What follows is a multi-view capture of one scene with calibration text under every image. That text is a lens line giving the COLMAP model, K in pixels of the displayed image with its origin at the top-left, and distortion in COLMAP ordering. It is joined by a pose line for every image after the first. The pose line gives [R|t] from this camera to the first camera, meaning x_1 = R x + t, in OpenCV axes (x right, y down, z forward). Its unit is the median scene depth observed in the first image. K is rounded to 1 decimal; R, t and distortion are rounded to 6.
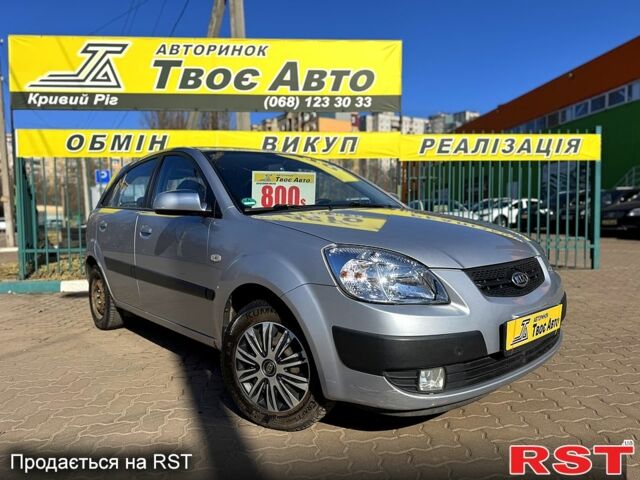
lens RADIAL K [[455.2, 0, 320.0], [0, 455.2, 240.0], [0, 0, 1]] dist [0.027861, -0.039720]
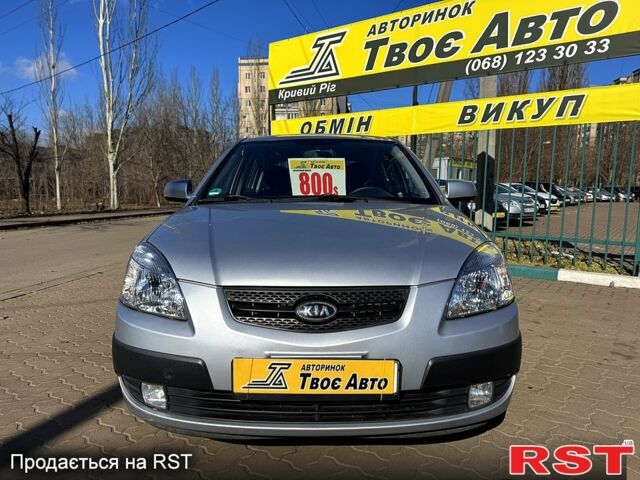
lens RADIAL K [[457.2, 0, 320.0], [0, 457.2, 240.0], [0, 0, 1]] dist [0.036643, -0.044578]
pose [[0.776924, 0.080455, -0.624432, 0.243598], [-0.041690, 0.996199, 0.076483, -0.023227], [0.628212, -0.033389, 0.777325, 0.111411]]
